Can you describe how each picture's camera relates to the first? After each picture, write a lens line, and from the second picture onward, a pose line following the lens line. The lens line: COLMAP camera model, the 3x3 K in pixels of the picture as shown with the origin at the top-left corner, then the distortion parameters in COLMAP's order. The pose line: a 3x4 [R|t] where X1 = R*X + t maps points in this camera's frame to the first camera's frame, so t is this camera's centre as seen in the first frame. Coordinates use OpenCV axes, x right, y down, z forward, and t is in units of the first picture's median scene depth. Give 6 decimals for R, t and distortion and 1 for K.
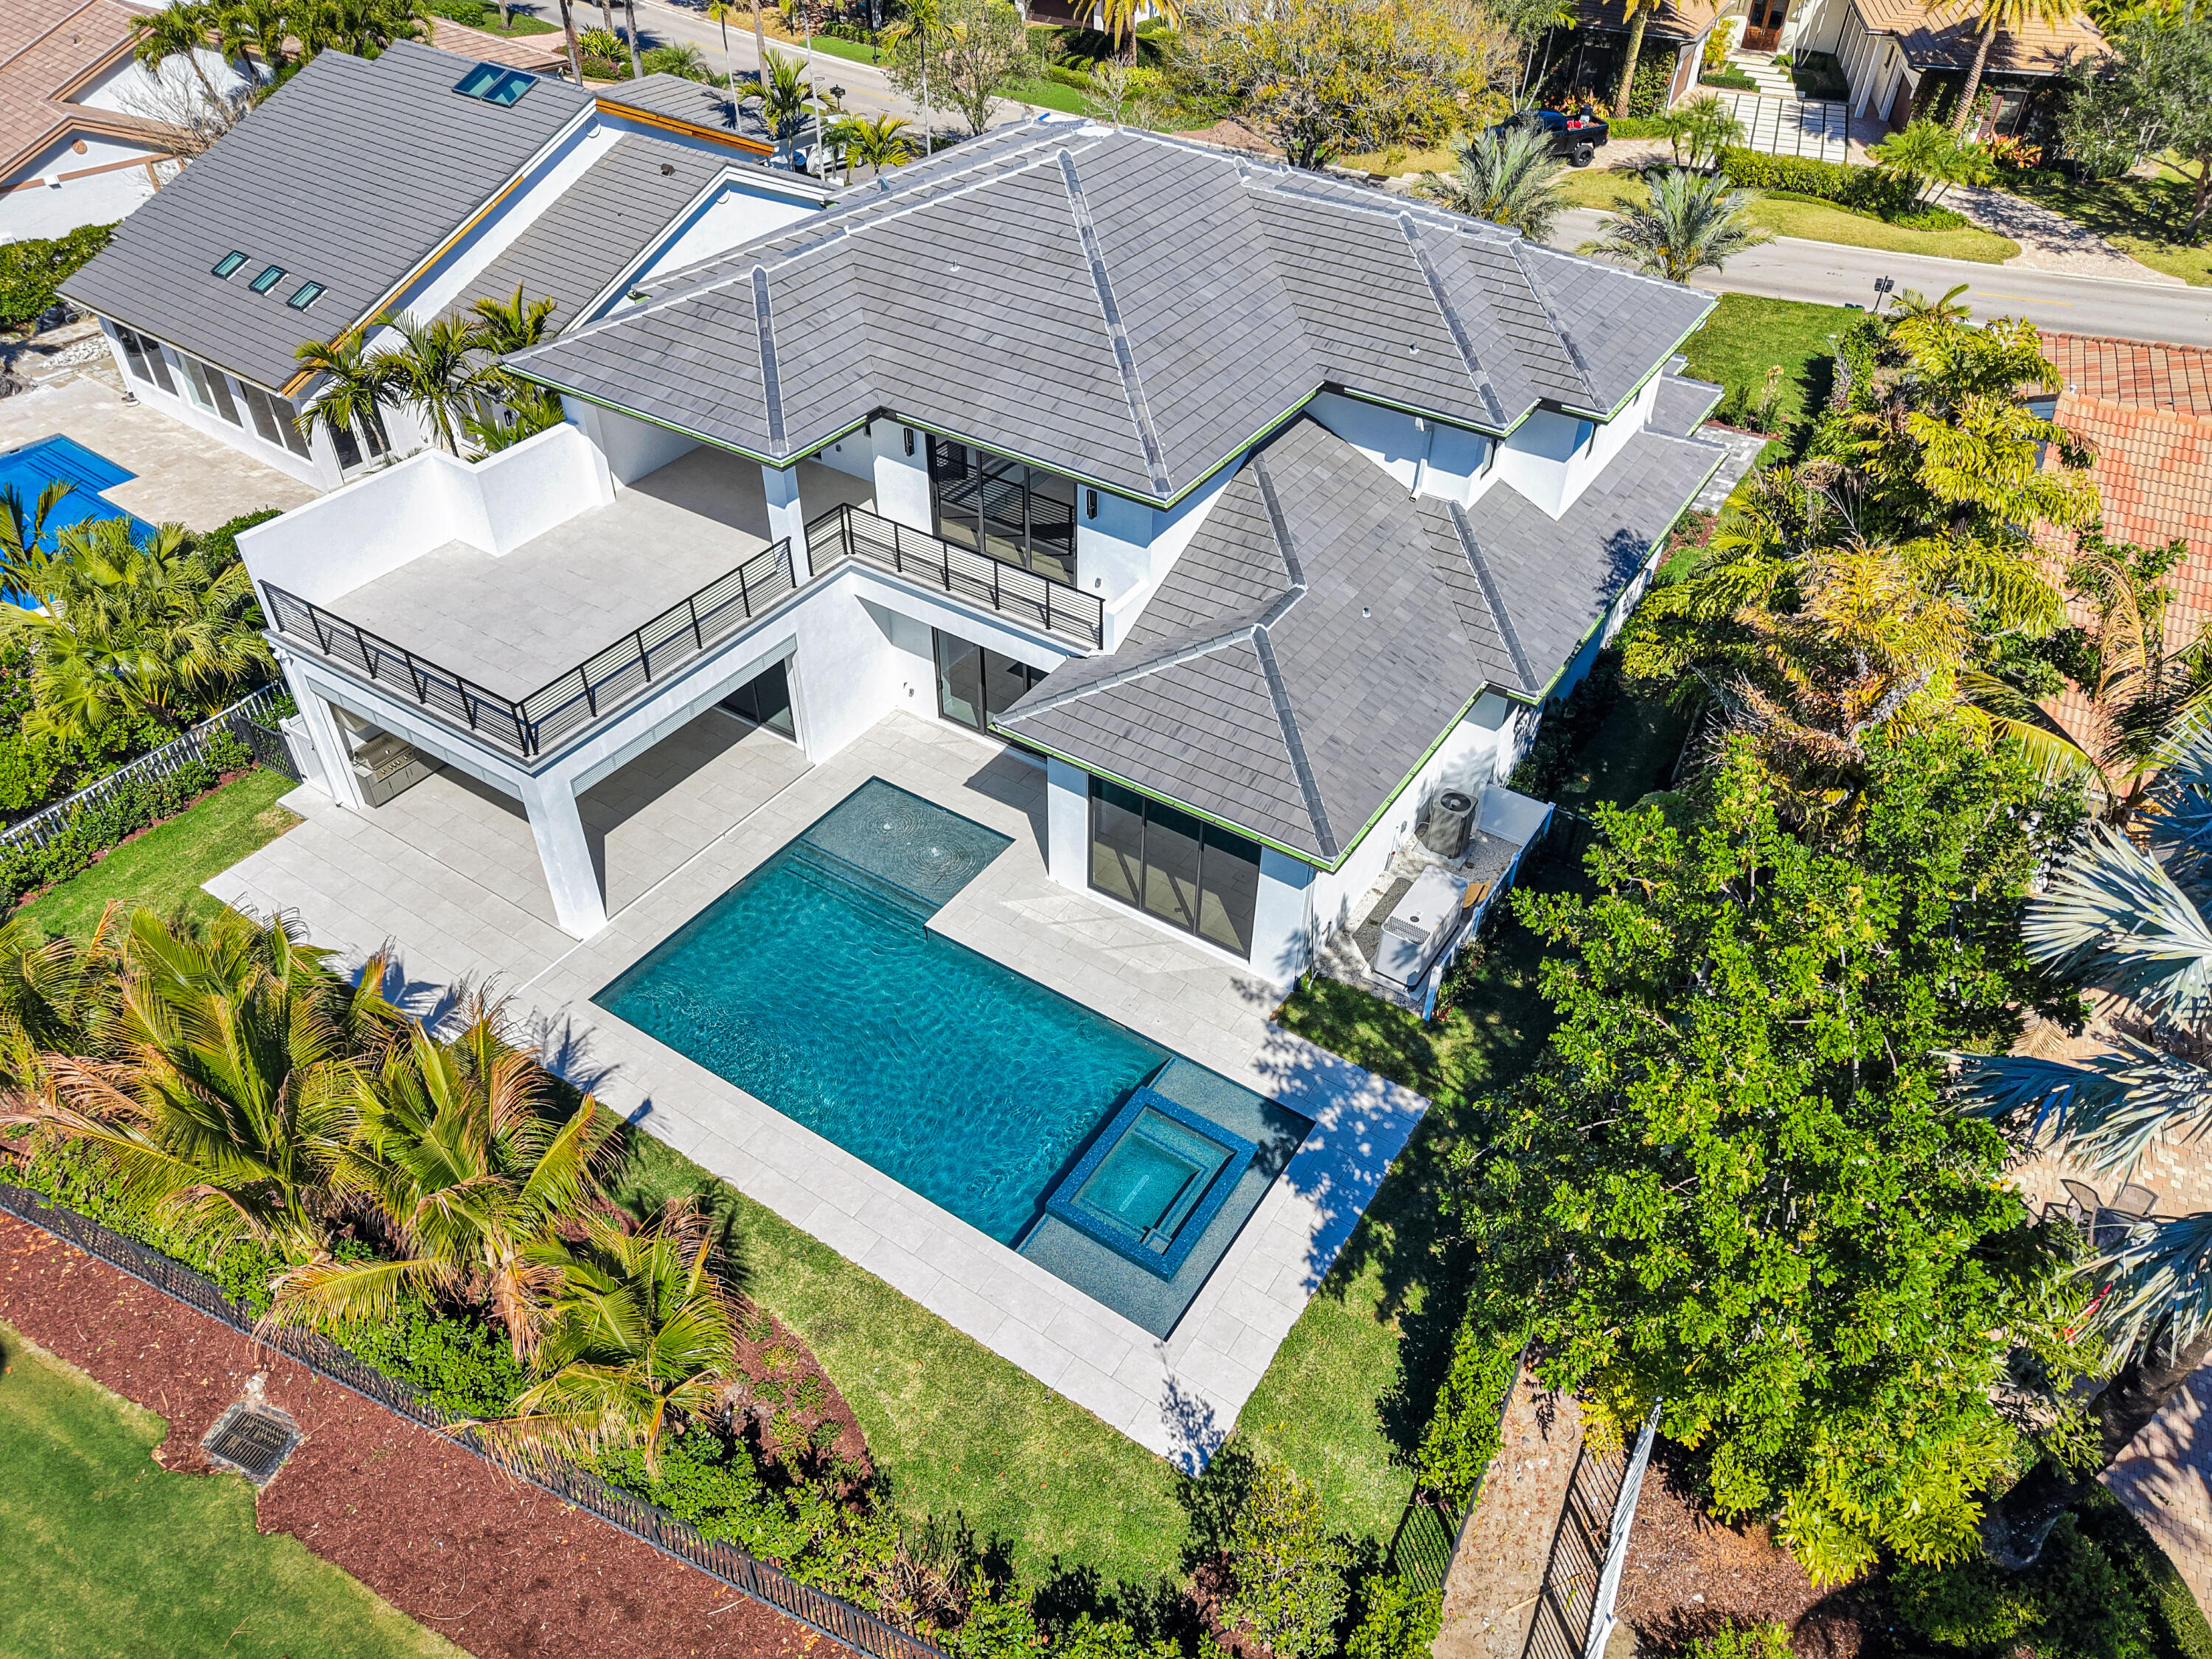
lens RADIAL K [[1461.3, 0, 1106.0], [0, 1461.3, 829.5], [0, 0, 1]] dist [0.003538, -0.002338]
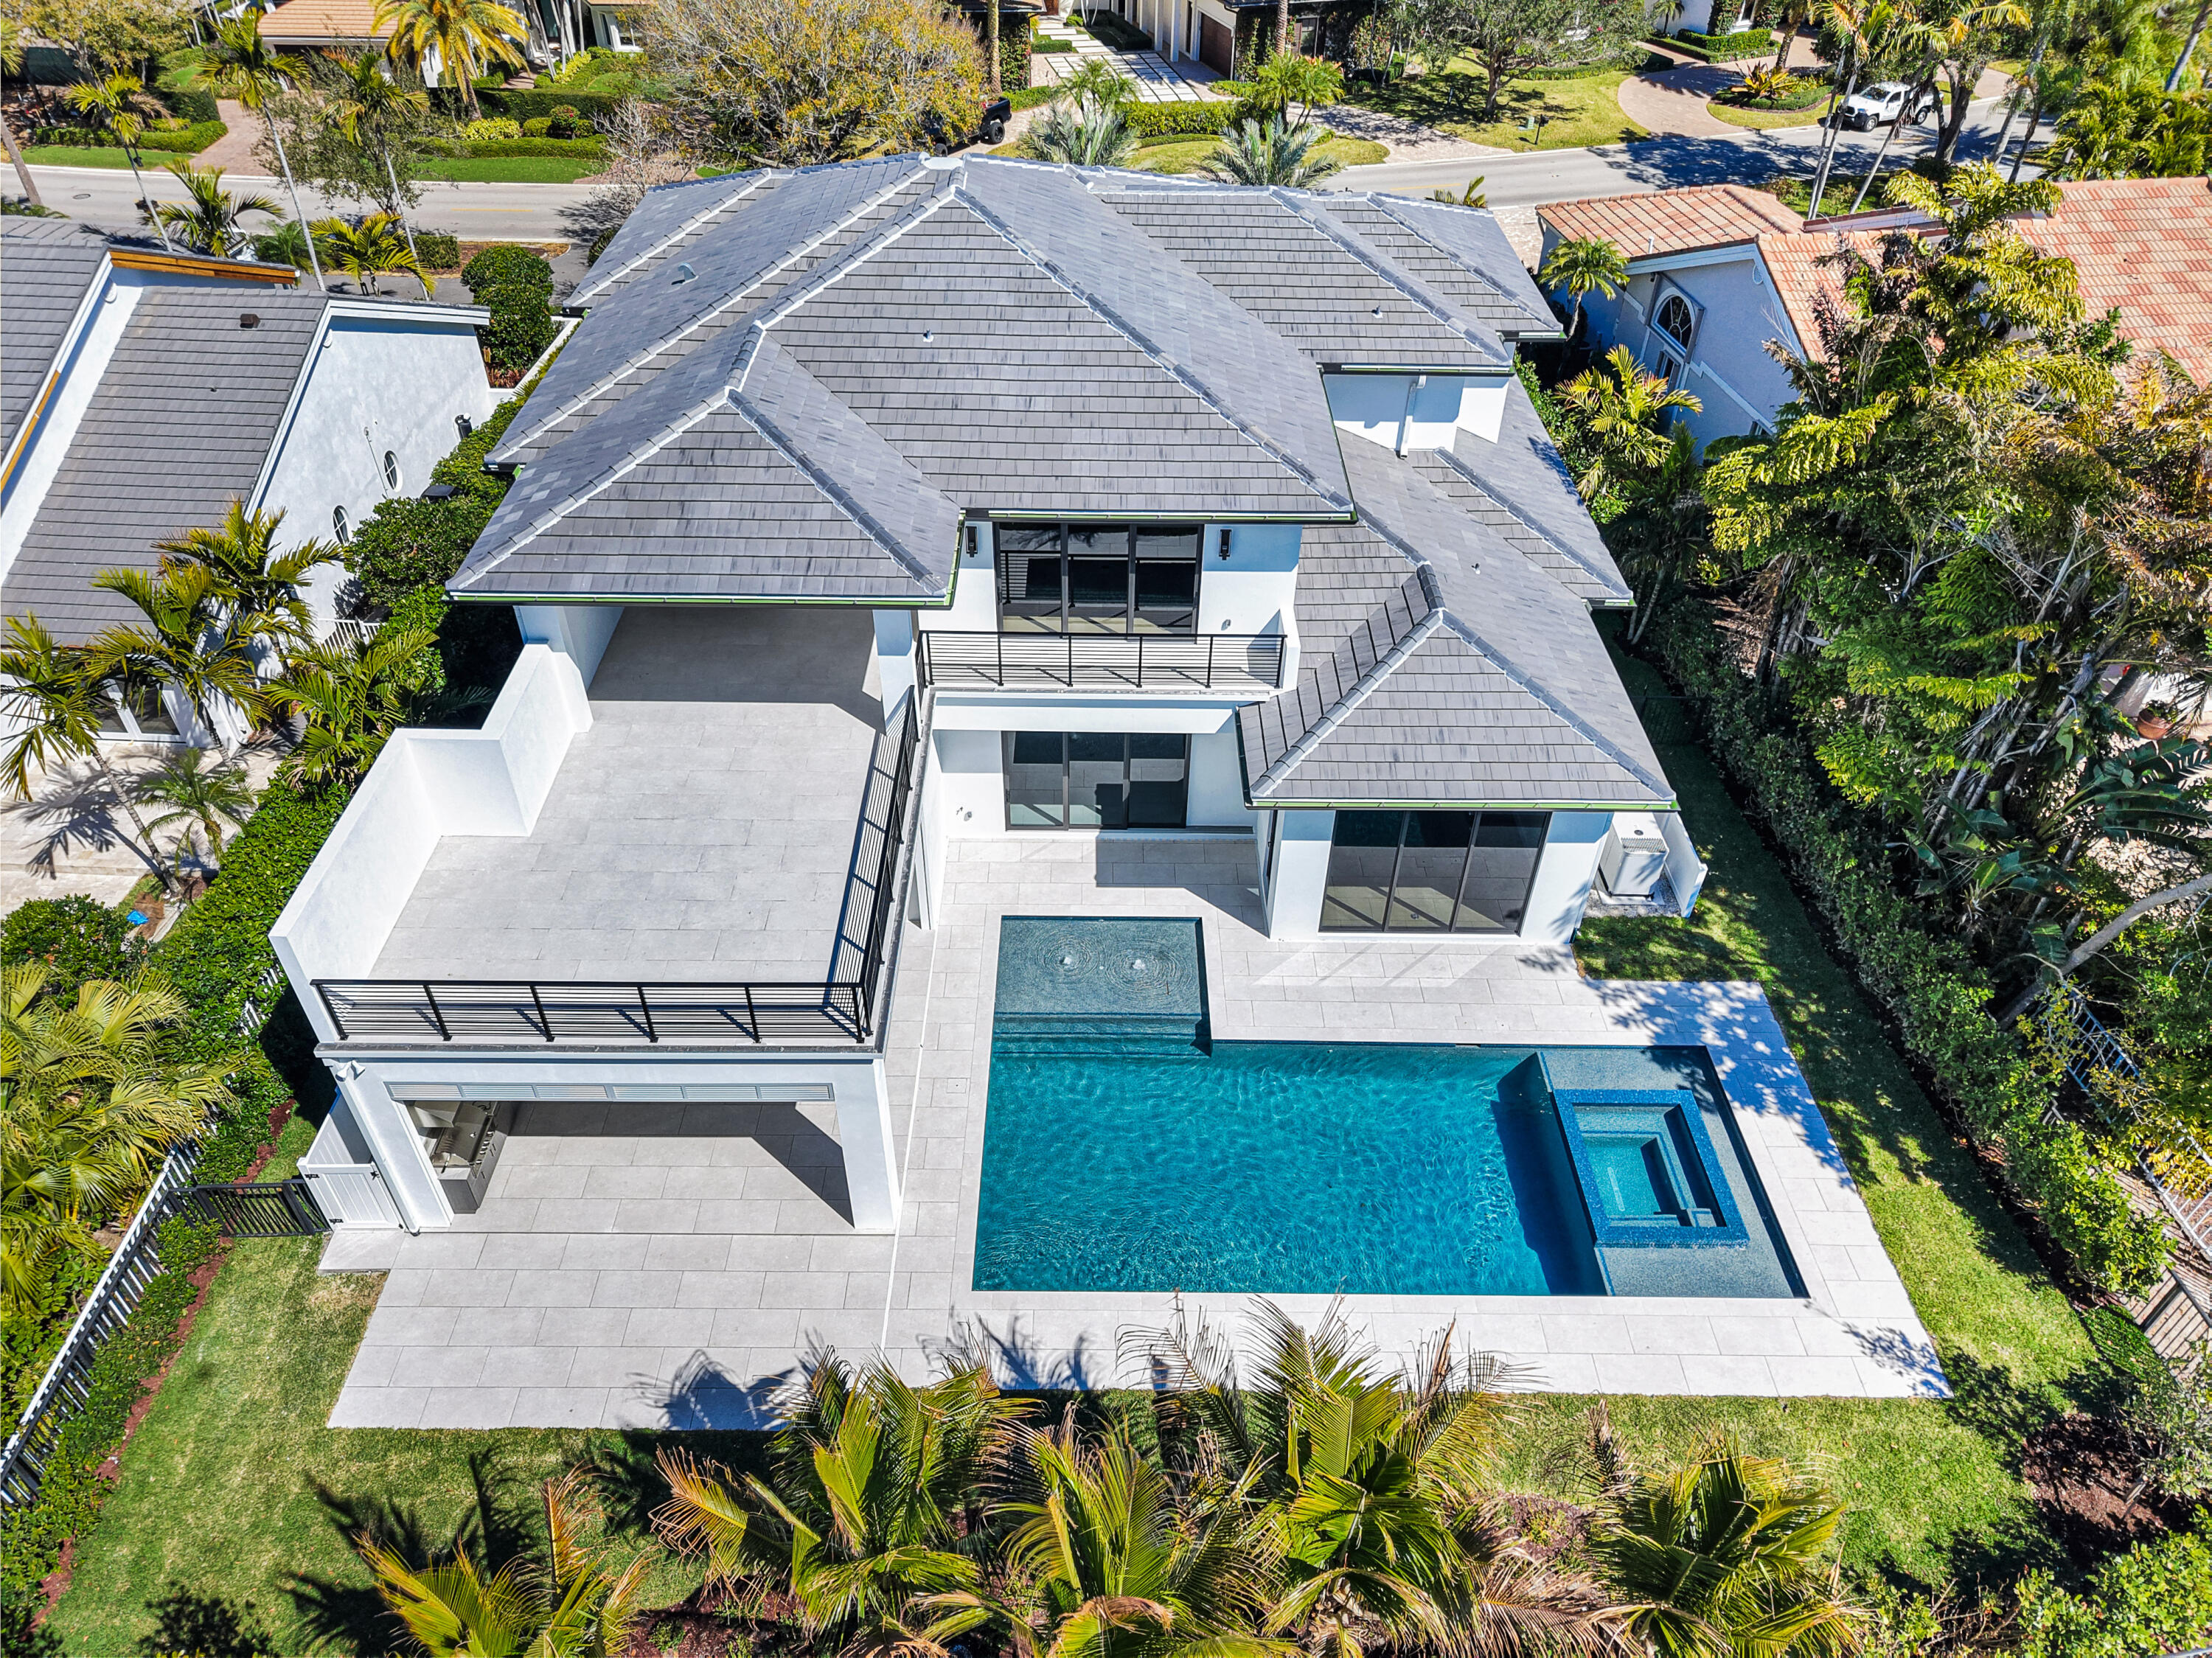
lens RADIAL K [[1423.4, 0, 1106.0], [0, 1423.4, 829.0], [0, 0, 1]] dist [-0.006765, 0.007444]
pose [[0.841409, -0.359730, 0.403268, -0.515755], [0.356216, 0.930374, 0.086690, -0.164594], [-0.406375, 0.070709, 0.910967, 0.230005]]
